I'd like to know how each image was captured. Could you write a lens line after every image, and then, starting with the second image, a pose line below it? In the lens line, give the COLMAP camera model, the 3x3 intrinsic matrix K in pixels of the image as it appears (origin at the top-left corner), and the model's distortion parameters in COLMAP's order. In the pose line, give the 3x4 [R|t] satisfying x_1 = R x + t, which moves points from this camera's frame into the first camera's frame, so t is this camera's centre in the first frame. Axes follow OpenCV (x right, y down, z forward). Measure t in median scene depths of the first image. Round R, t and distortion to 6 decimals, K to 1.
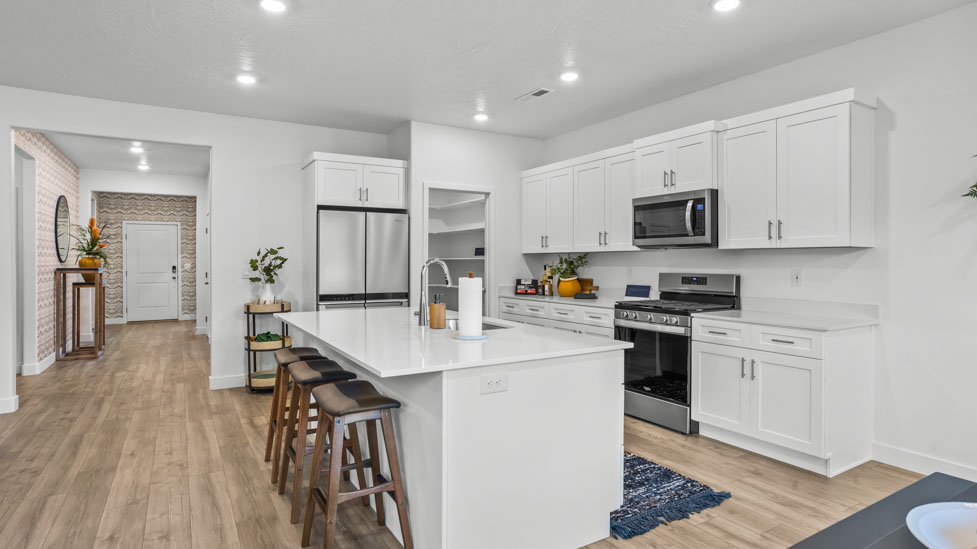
lens RADIAL K [[536.9, 0, 489.3], [0, 536.9, 253.4], [0, 0, 1]] dist [0.001099, 0.000057]
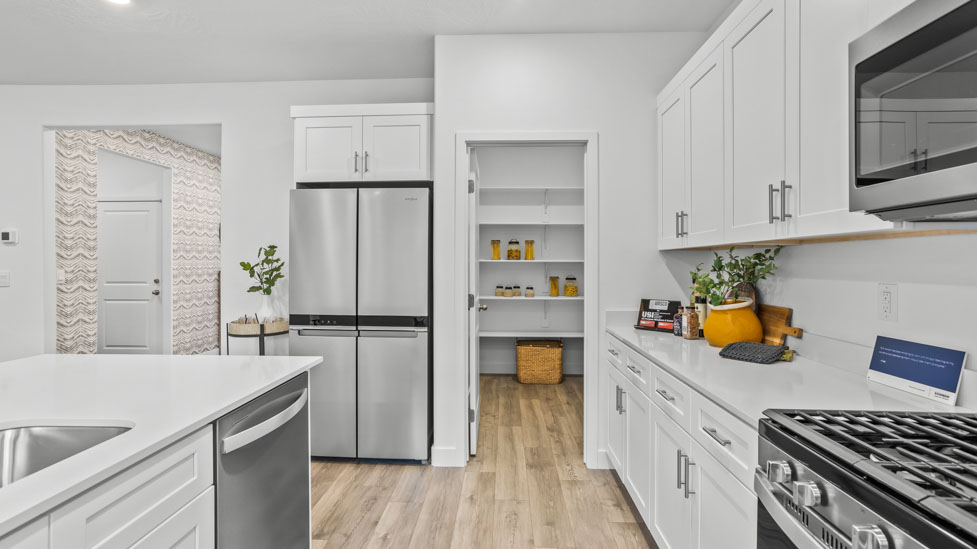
lens RADIAL K [[491.8, 0, 478.8], [0, 491.8, 260.7], [0, 0, 1]] dist [0.001536, 0.001532]
pose [[0.829209, -0.003693, -0.558927, 0.206478], [0.008939, 0.999938, 0.006655, 0.006202], [0.558867, -0.010515, 0.829190, 0.561284]]
